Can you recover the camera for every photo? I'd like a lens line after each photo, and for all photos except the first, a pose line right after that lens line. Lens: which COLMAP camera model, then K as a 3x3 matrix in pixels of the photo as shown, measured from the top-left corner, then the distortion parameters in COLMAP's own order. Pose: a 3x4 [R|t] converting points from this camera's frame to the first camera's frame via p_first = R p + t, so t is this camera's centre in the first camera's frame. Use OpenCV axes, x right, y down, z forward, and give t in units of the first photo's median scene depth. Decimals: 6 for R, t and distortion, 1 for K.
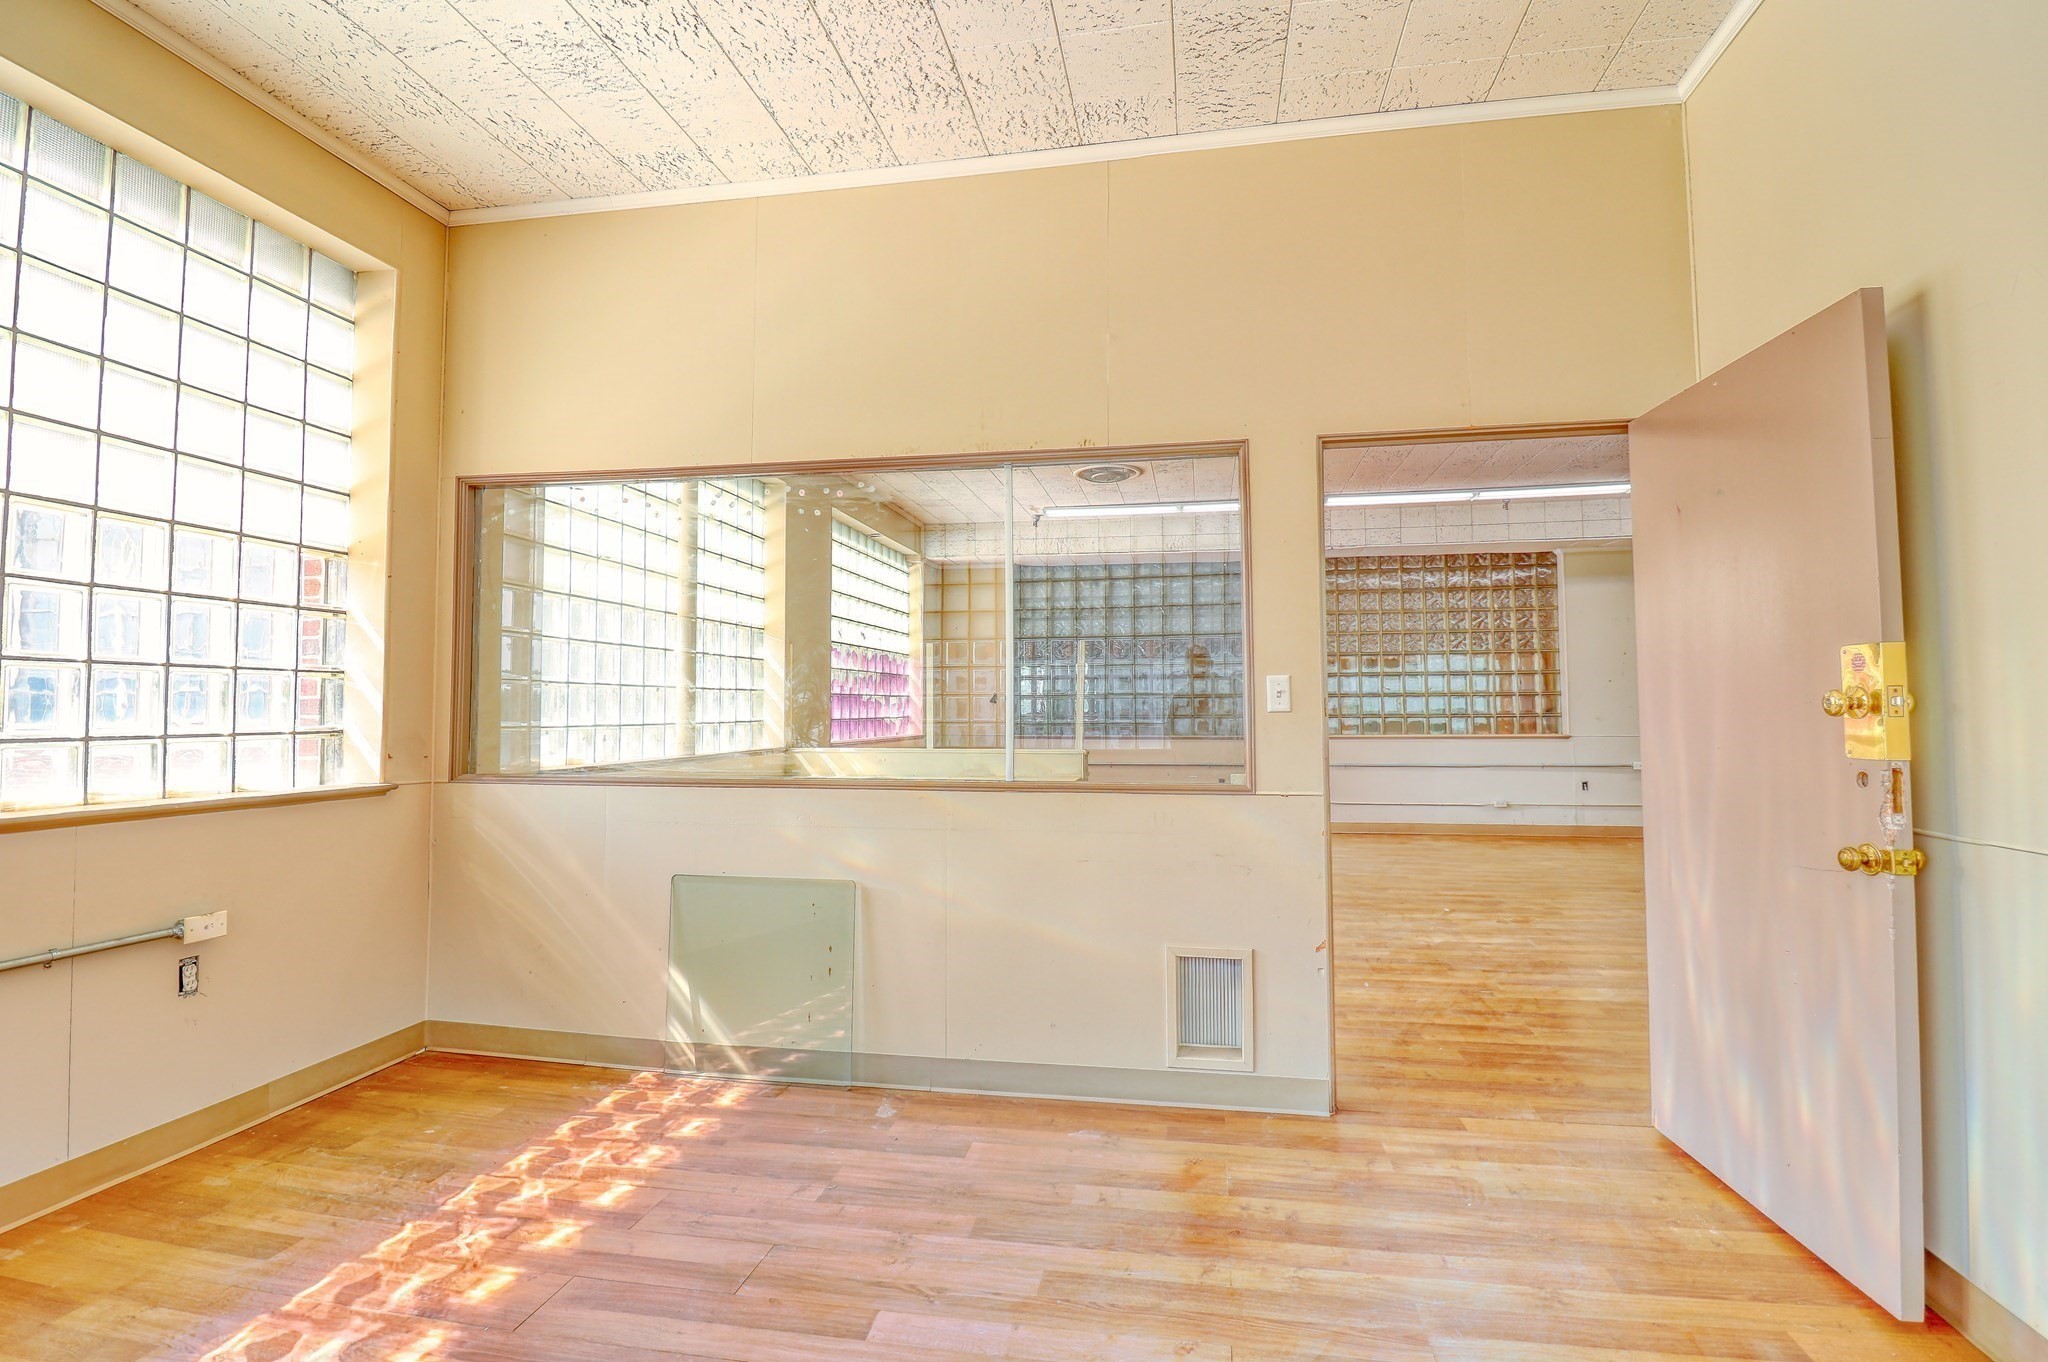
lens RADIAL K [[960.8, 0, 1017.0], [0, 960.8, 668.3], [0, 0, 1]] dist [-0.001384, -0.013904]
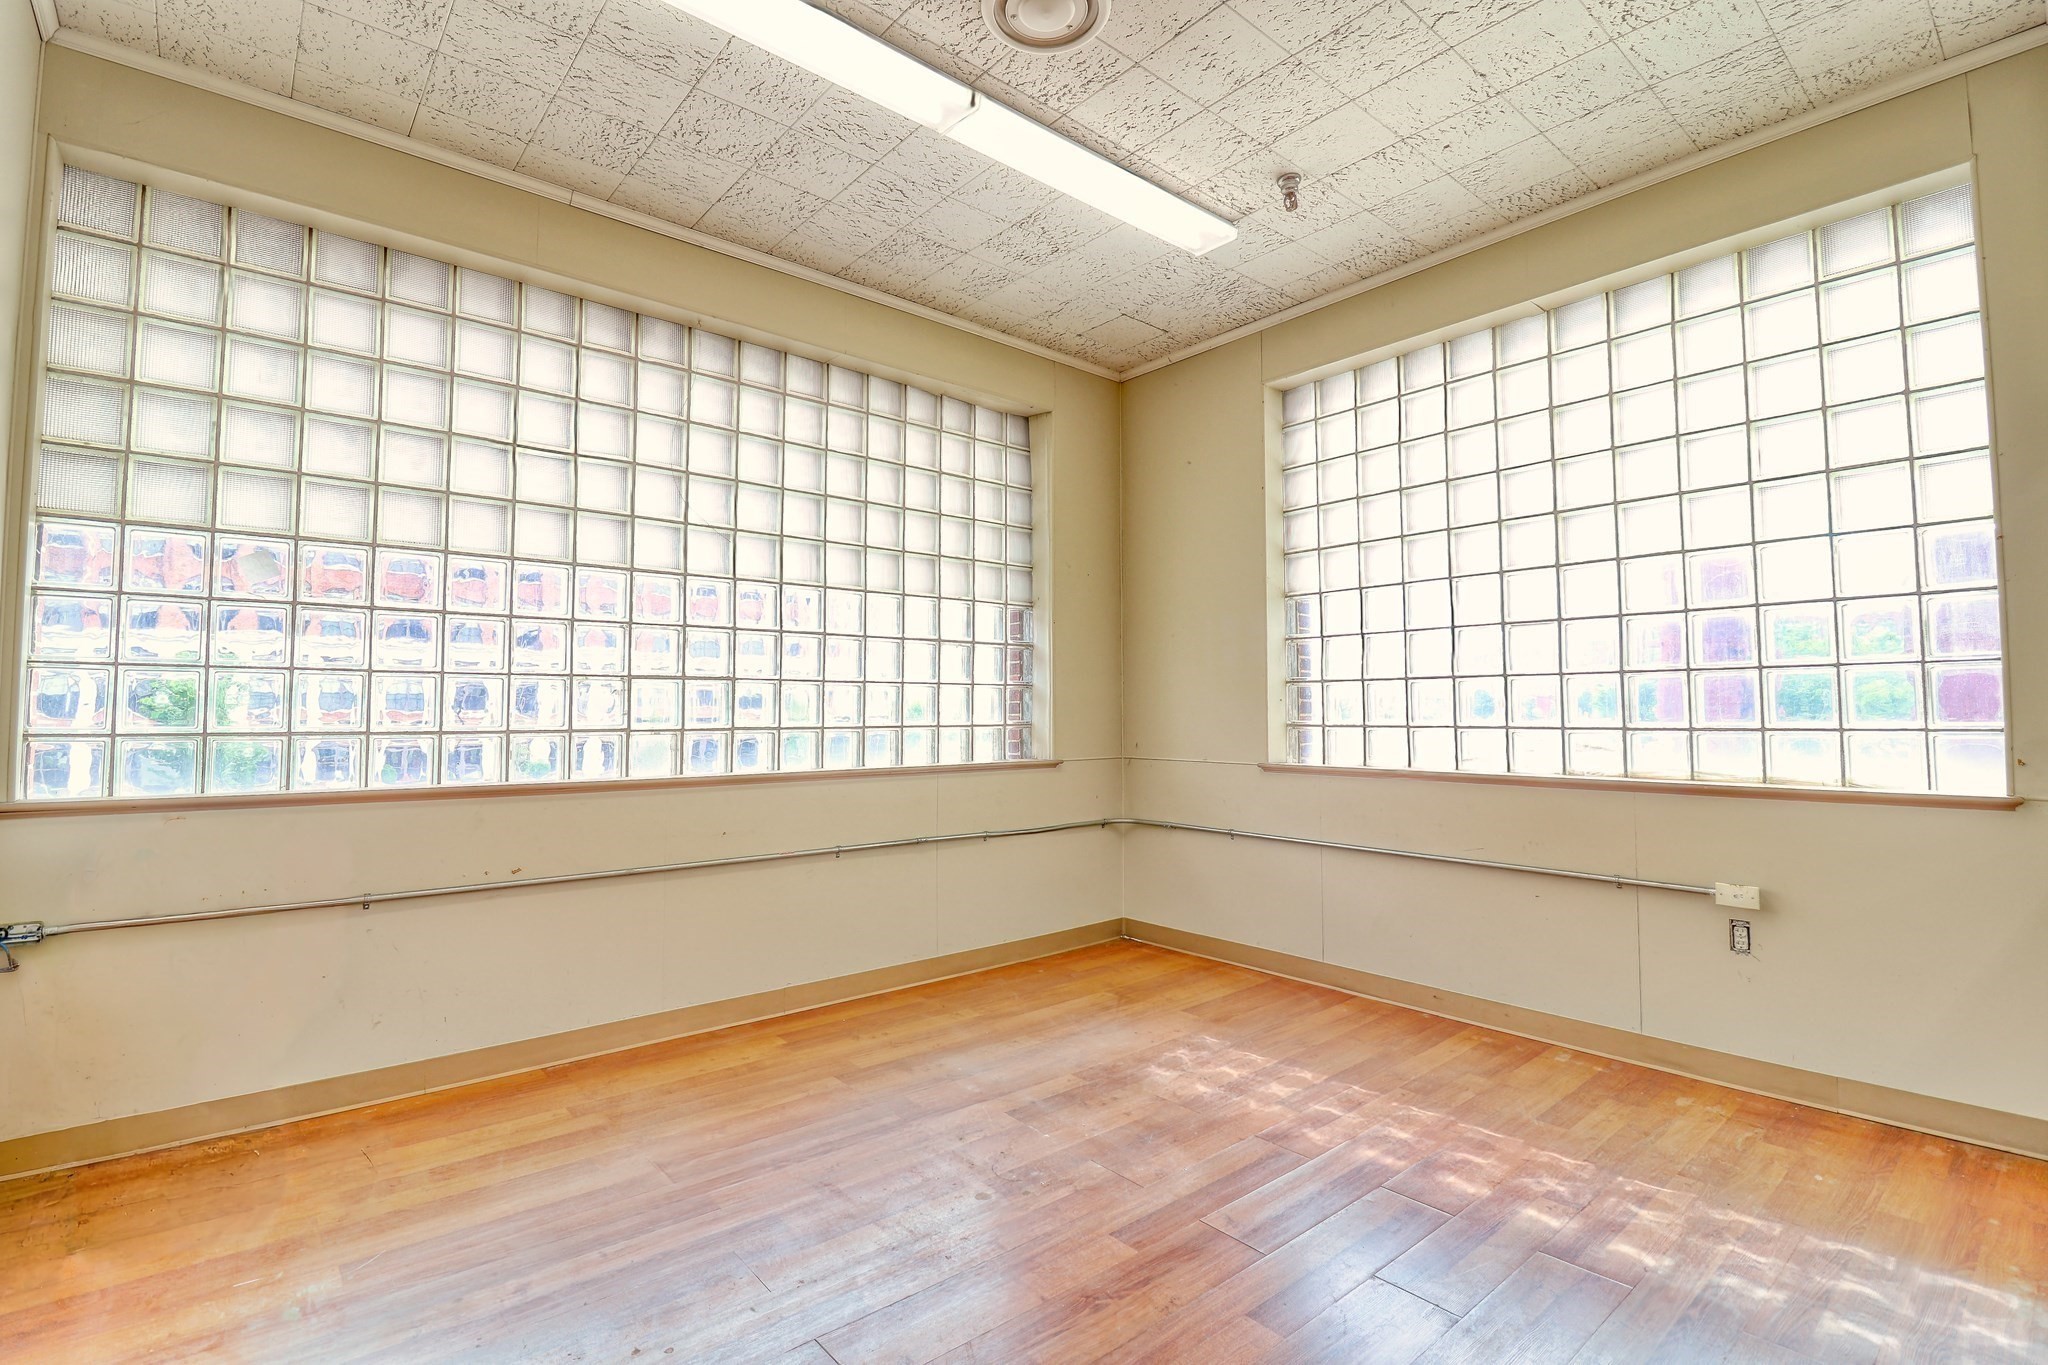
lens RADIAL K [[944.7, 0, 1028.1], [0, 944.7, 667.3], [0, 0, 1]] dist [-0.001678, -0.012383]
pose [[-0.624297, -0.032569, -0.780508, 0.571758], [0.039261, 0.996560, -0.072988, 0.043492], [0.780200, -0.076210, -0.620871, 1.041910]]
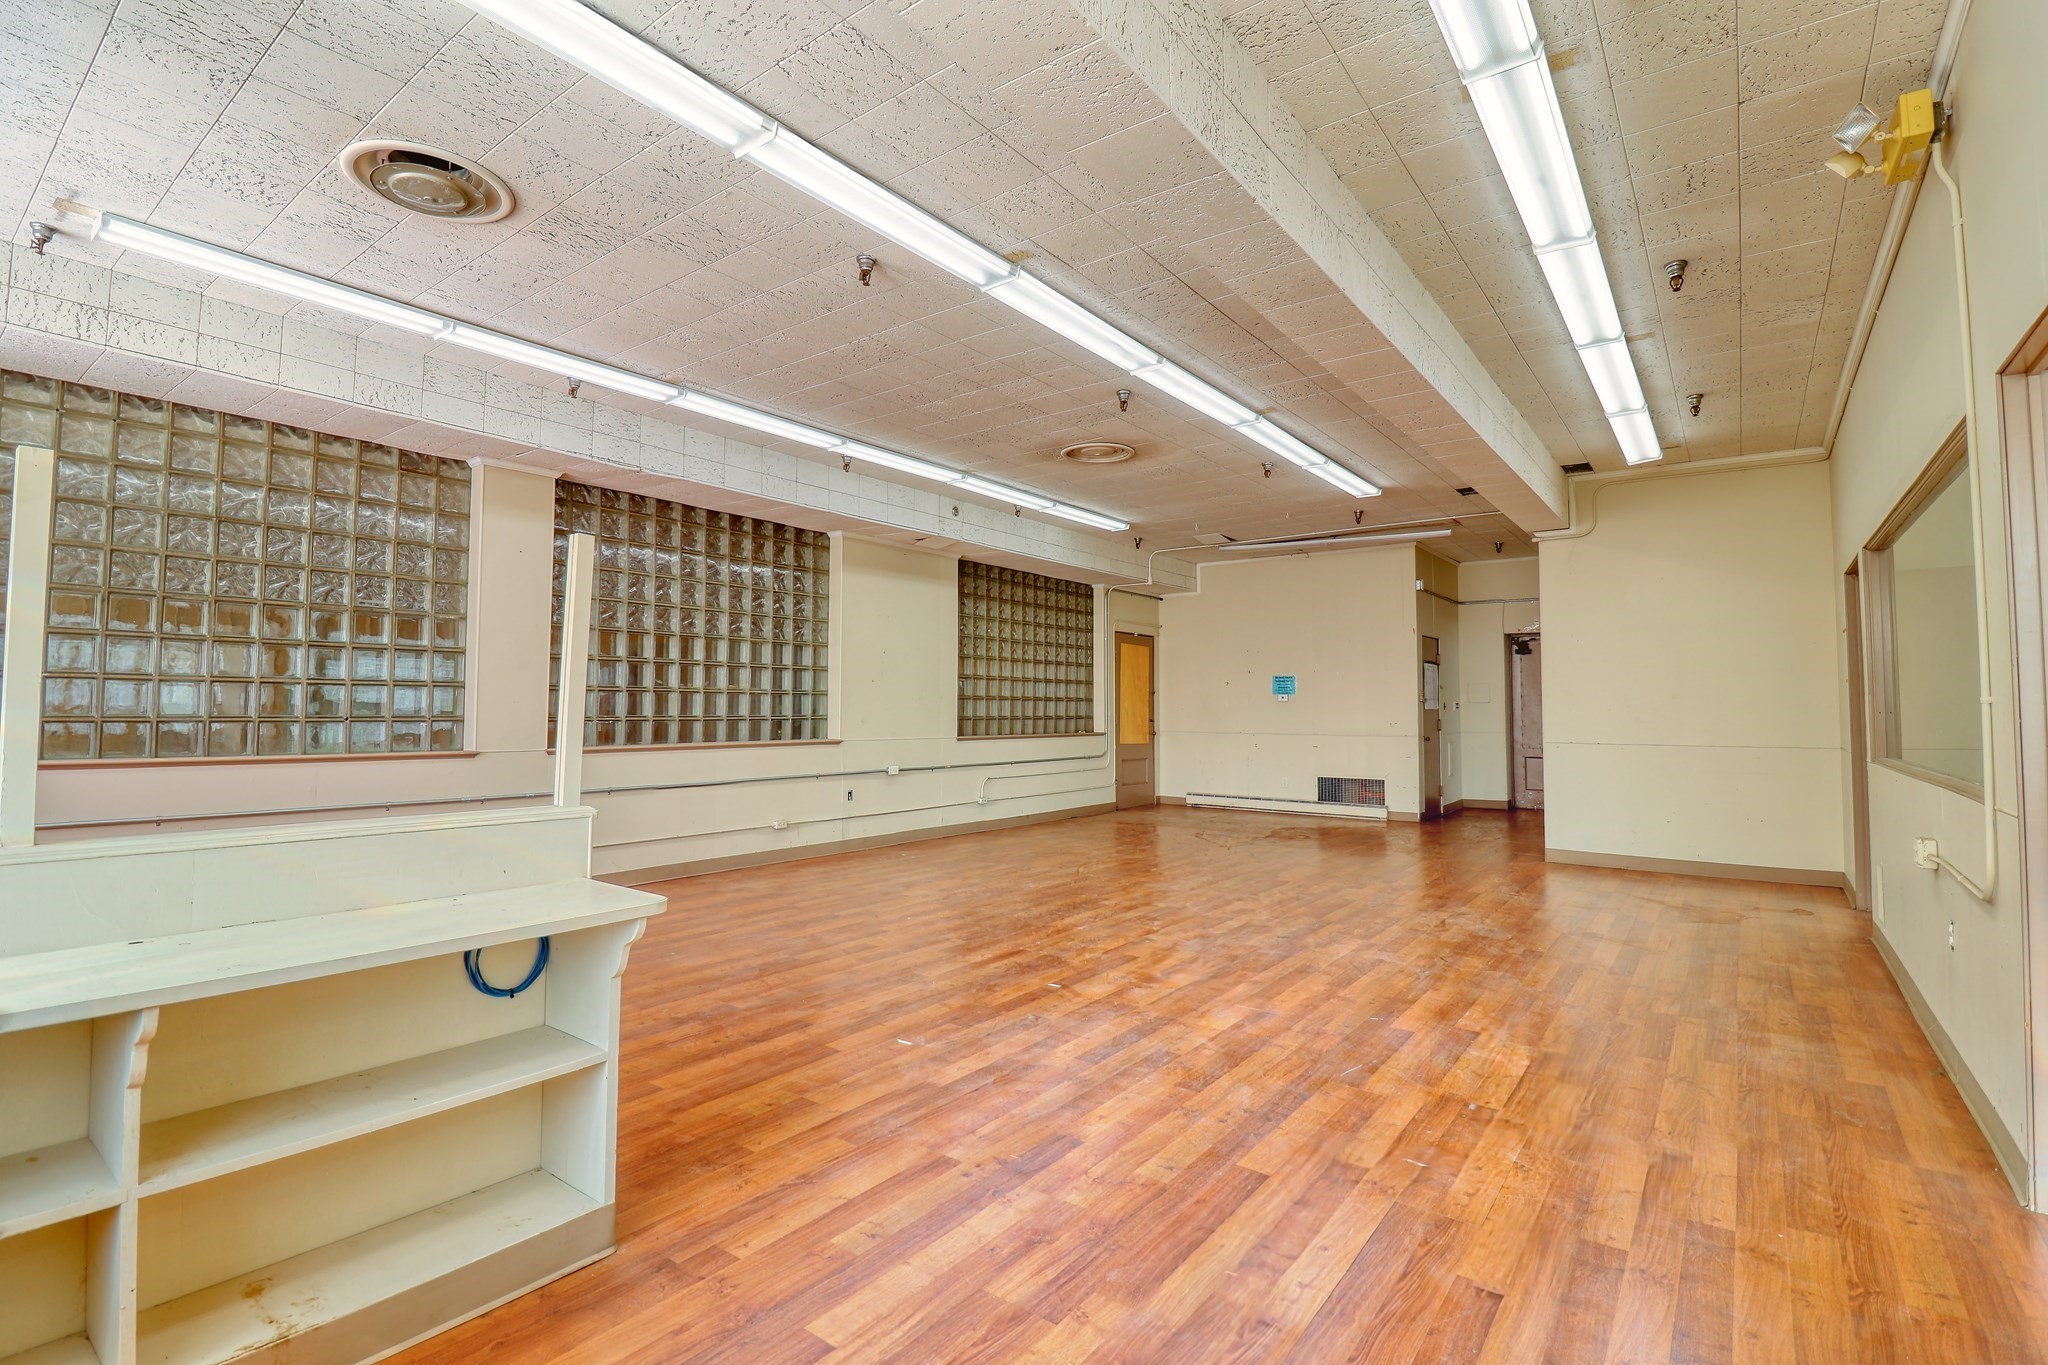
lens RADIAL K [[944.7, 0, 1028.1], [0, 944.7, 667.3], [0, 0, 1]] dist [-0.001678, -0.012383]
pose [[0.447693, 0.049408, 0.892821, -0.460546], [-0.043900, 0.998483, -0.033242, 0.080681], [-0.893109, -0.024312, 0.449183, 1.549030]]
